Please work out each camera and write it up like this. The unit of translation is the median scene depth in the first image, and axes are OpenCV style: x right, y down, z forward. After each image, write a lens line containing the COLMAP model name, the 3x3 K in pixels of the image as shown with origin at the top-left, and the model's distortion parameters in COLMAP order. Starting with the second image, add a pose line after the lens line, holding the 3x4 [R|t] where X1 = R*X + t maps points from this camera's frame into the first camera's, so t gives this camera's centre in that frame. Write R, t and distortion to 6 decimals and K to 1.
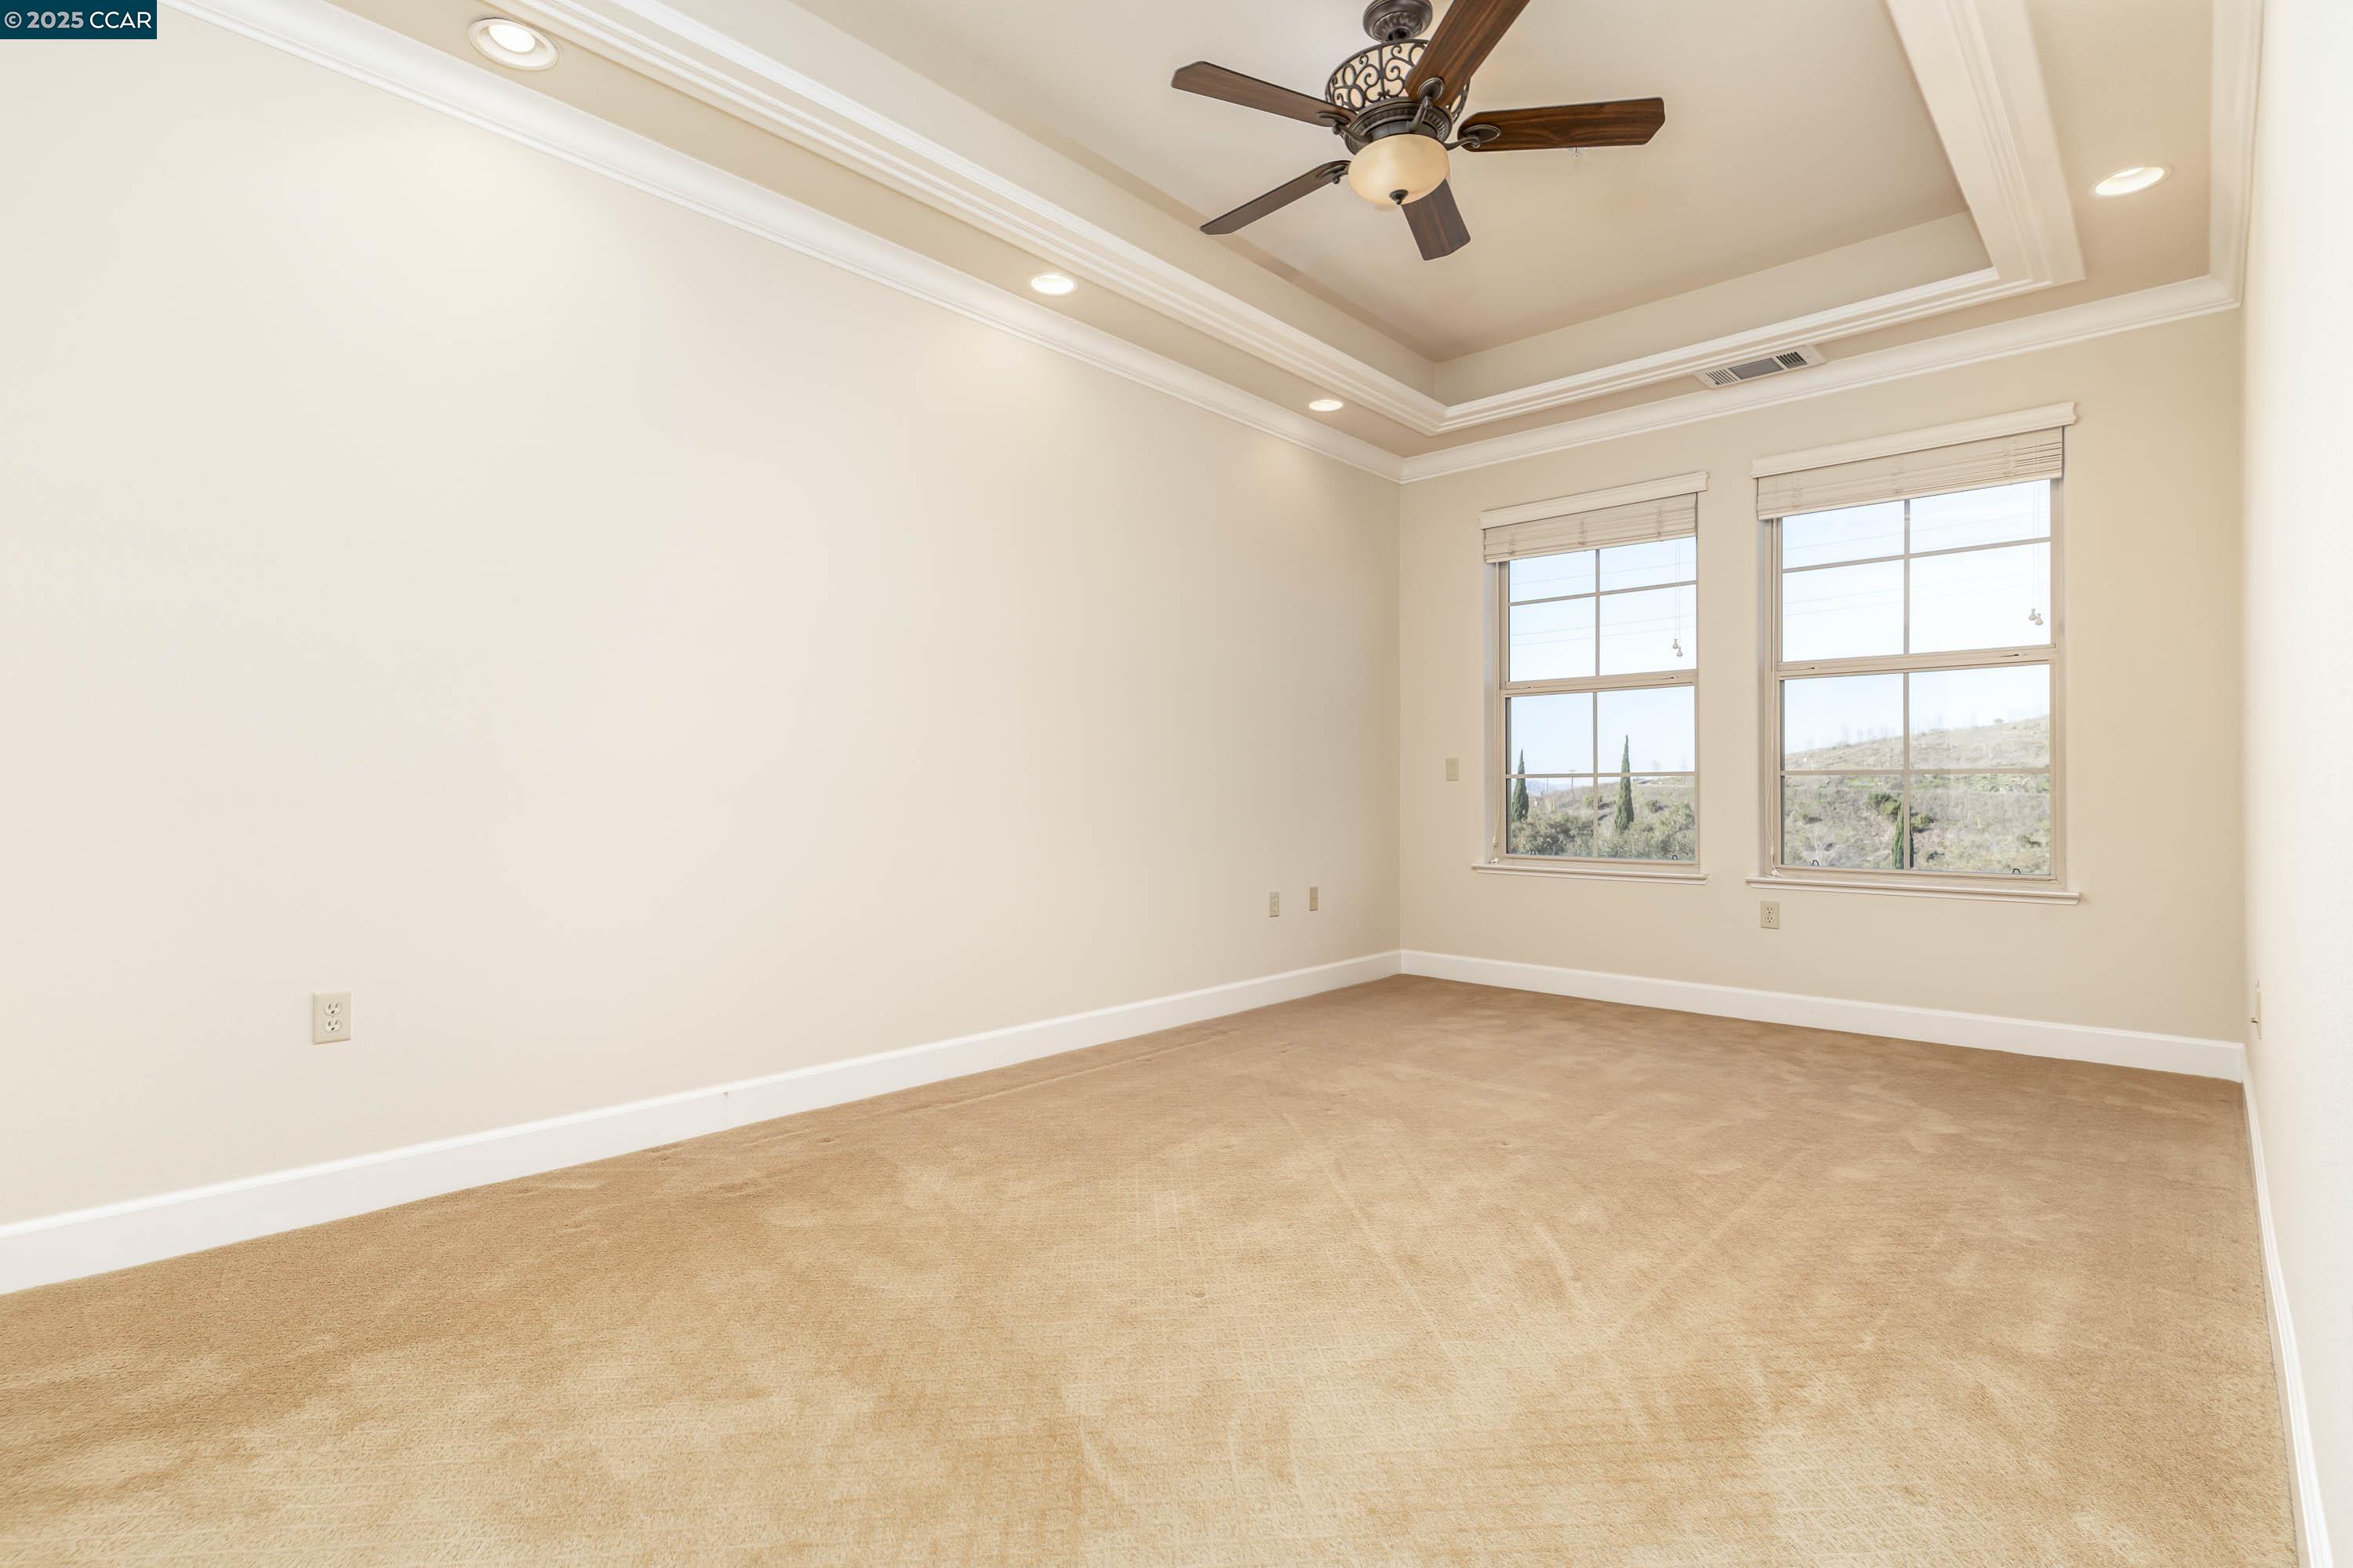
lens RADIAL K [[1133.5, 0, 1225.8], [0, 1133.5, 773.7], [0, 0, 1]] dist [0.003990, 0.001149]
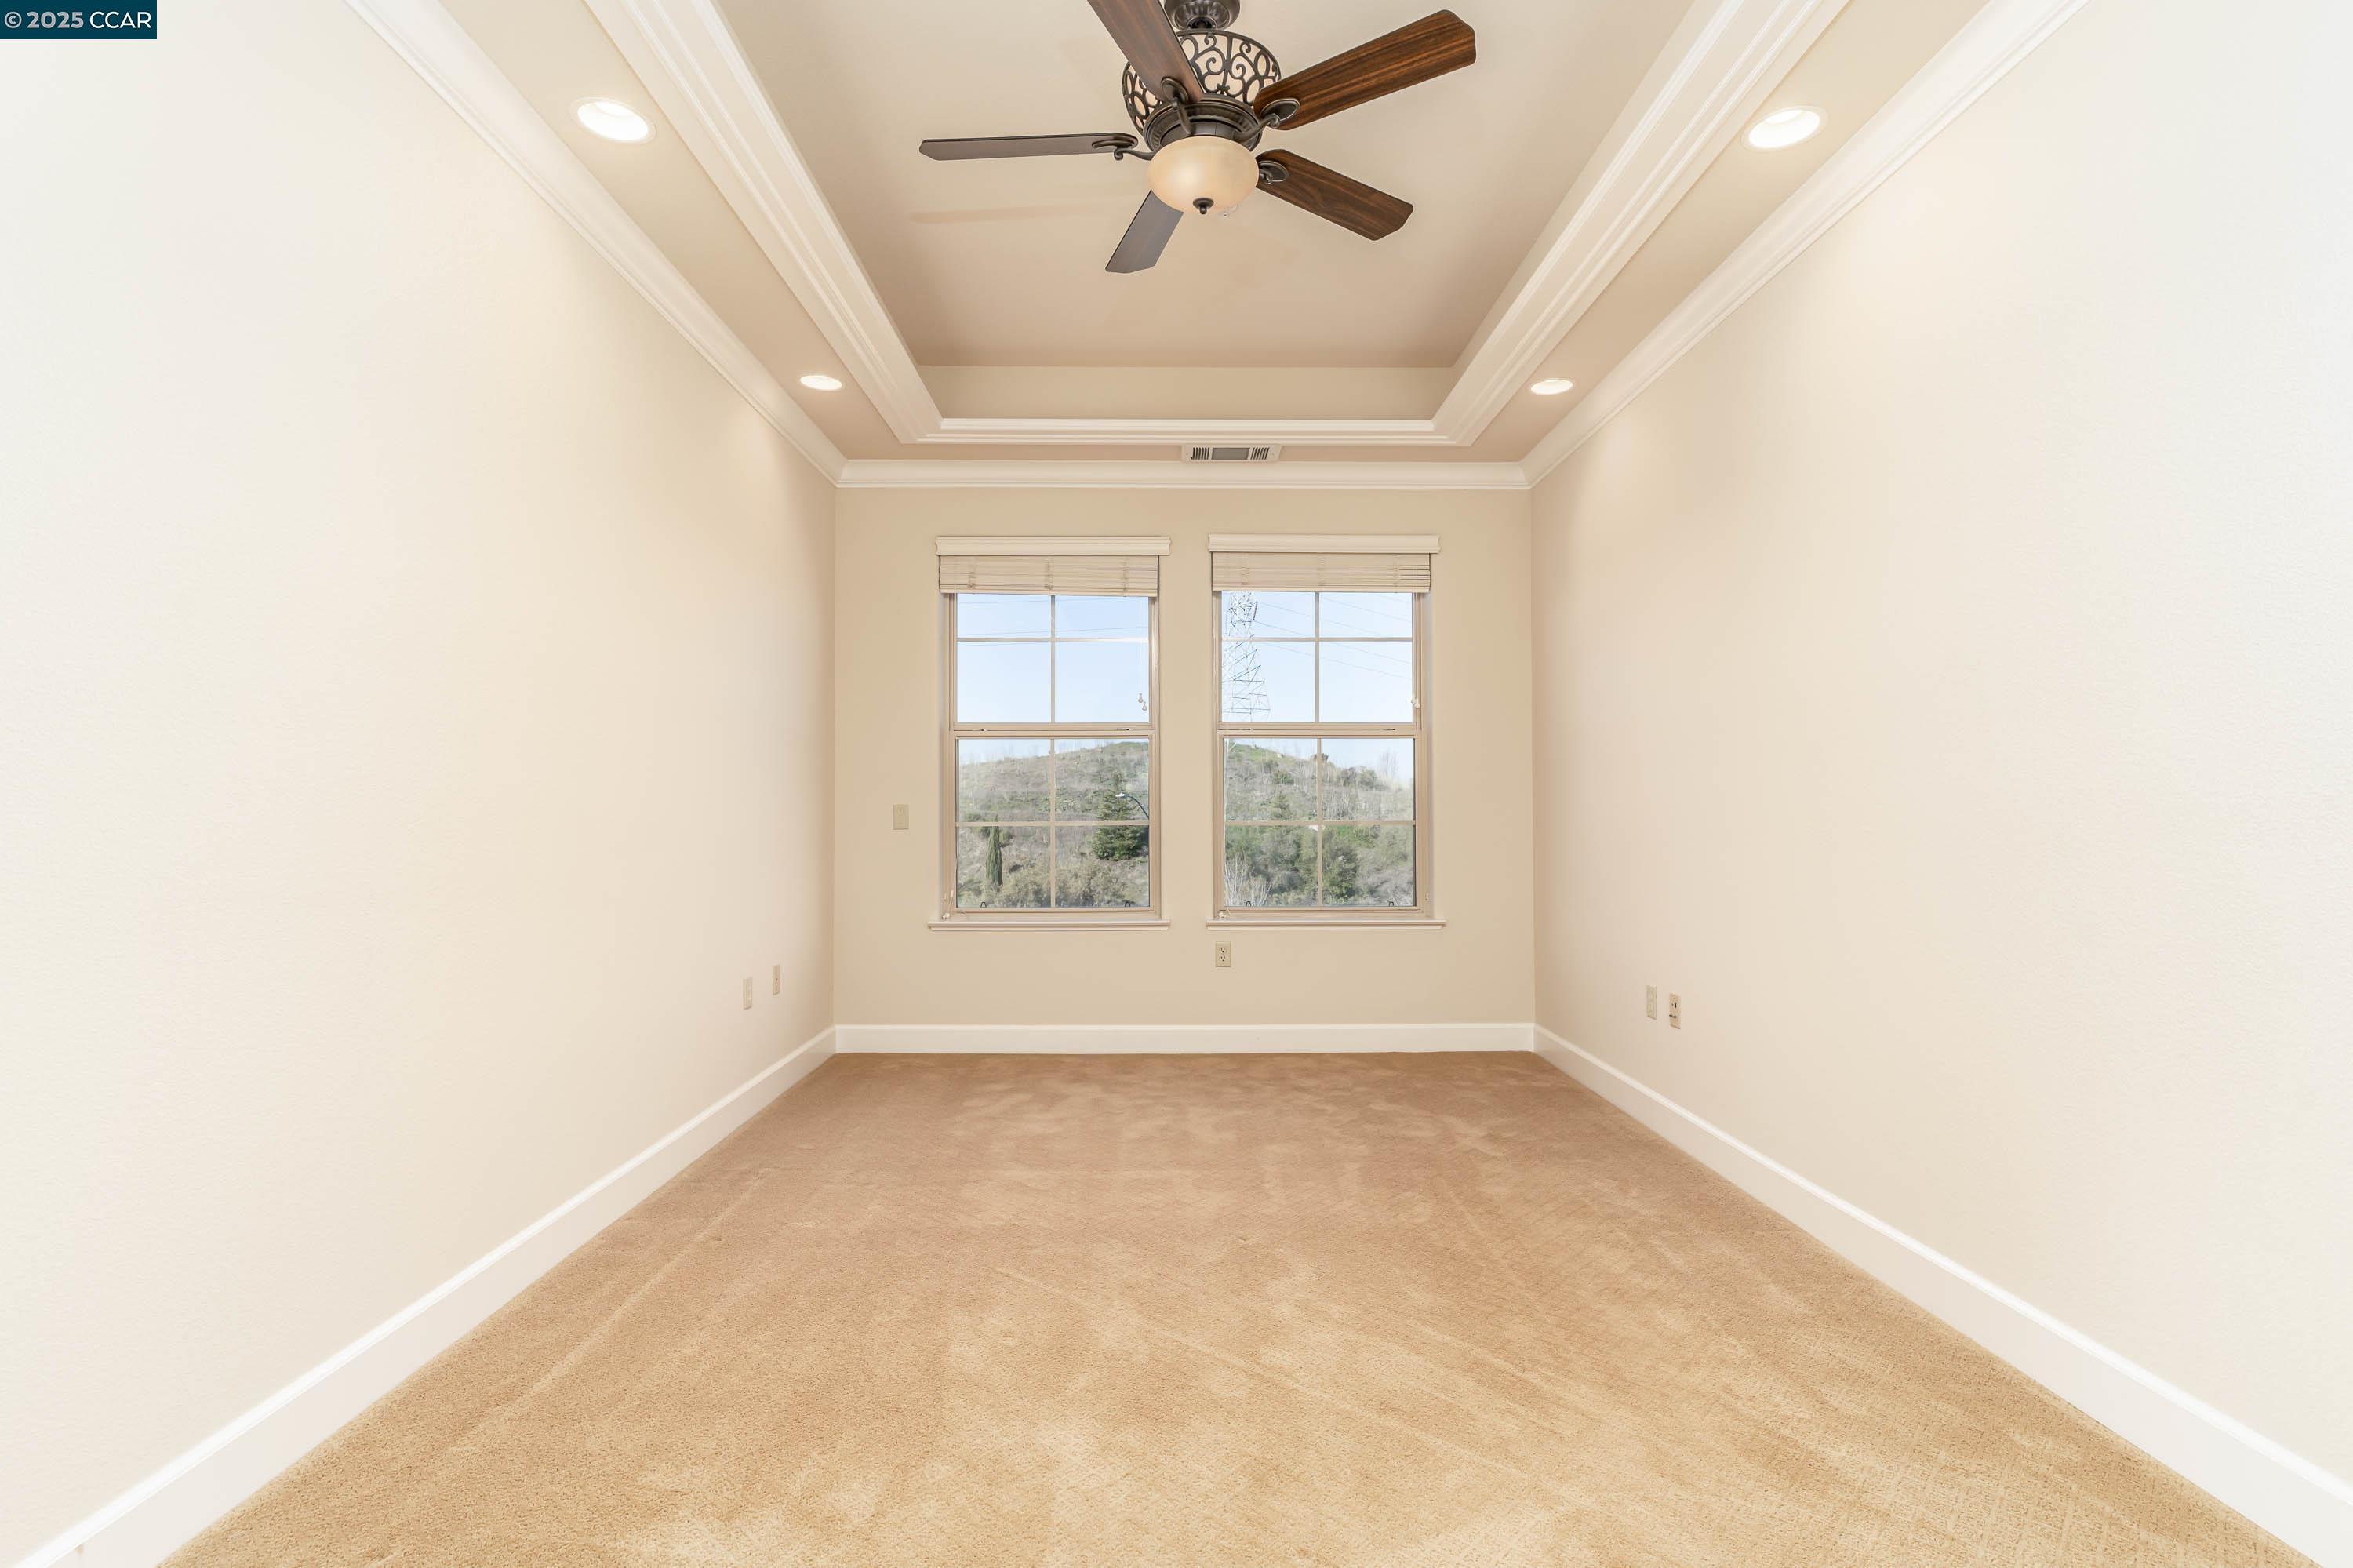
lens RADIAL K [[1133.5, 0, 1178.2], [0, 1133.5, 784.3], [0, 0, 1]] dist [0.003990, 0.001149]
pose [[0.739501, 0.013639, 0.673017, -0.298456], [-0.010238, 0.999907, -0.009014, -0.029814], [-0.673077, -0.000224, 0.739572, 0.231088]]
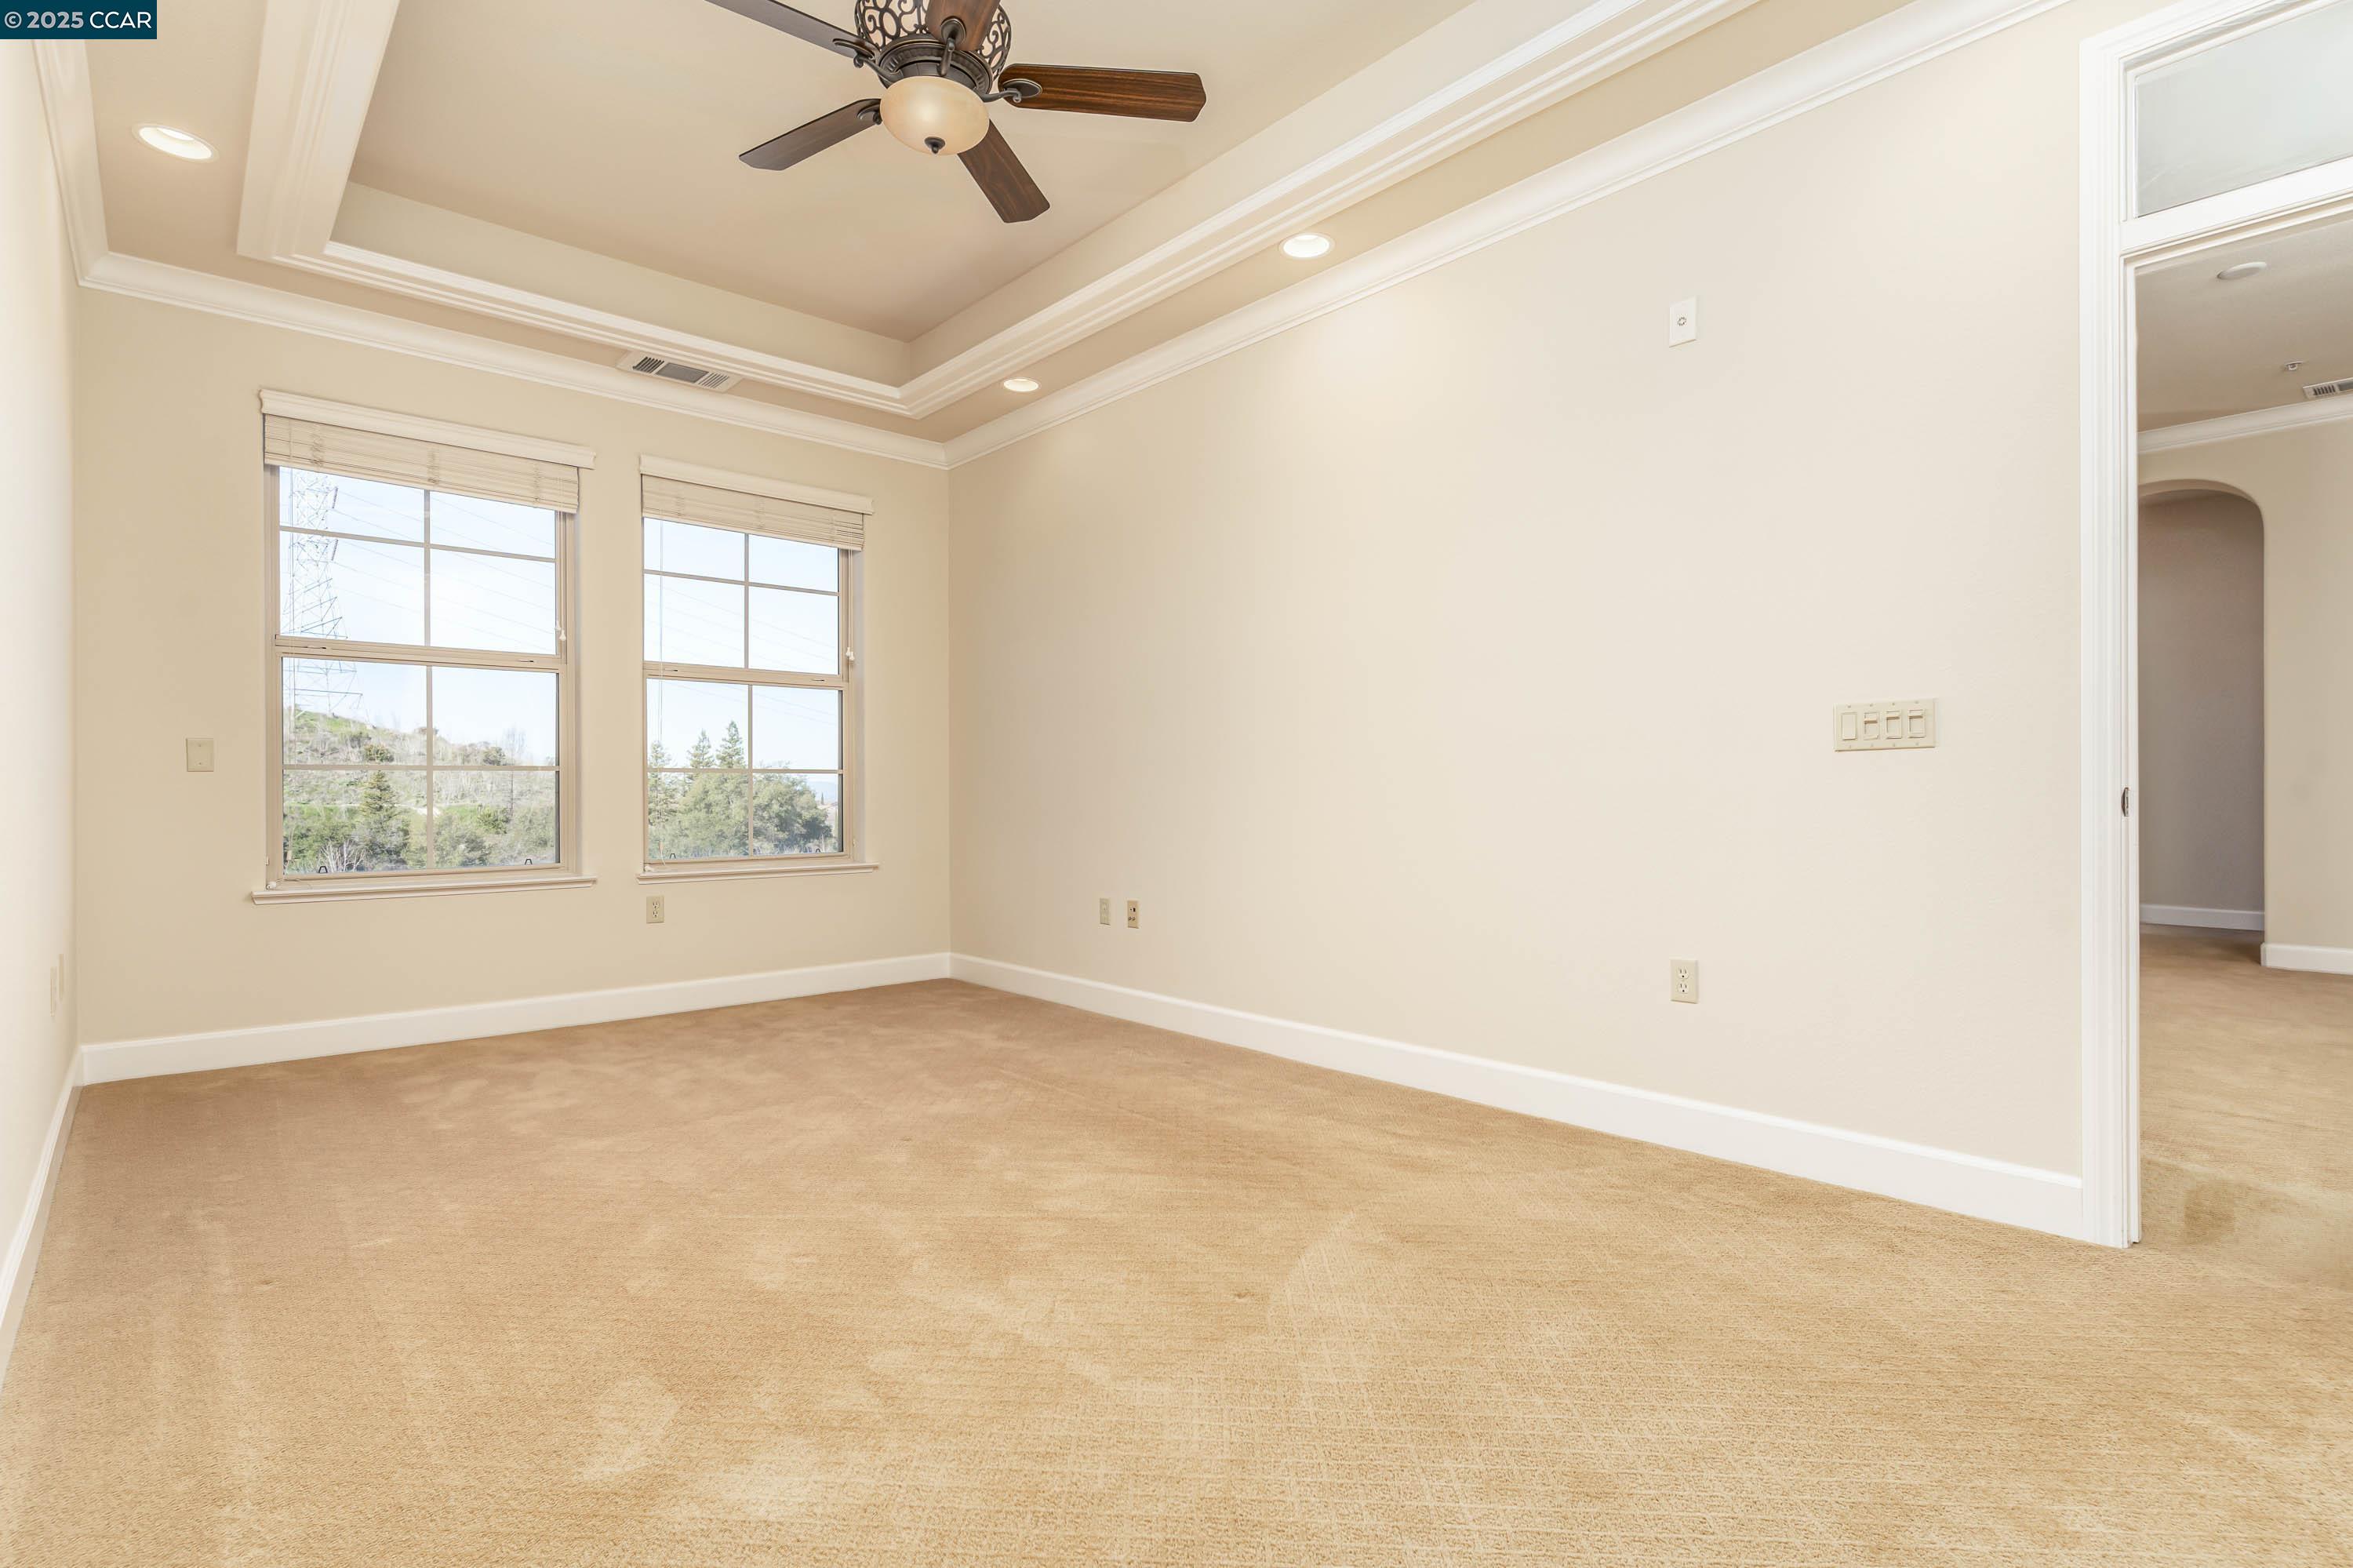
lens RADIAL K [[1133.5, 0, 1126.7], [0, 1133.5, 777.9], [0, 0, 1]] dist [0.003990, 0.001149]
pose [[0.137843, 0.012526, 0.990375, -0.483602], [-0.015734, 0.999822, -0.010455, 0.011051], [-0.990329, -0.014142, 0.138015, 0.460745]]
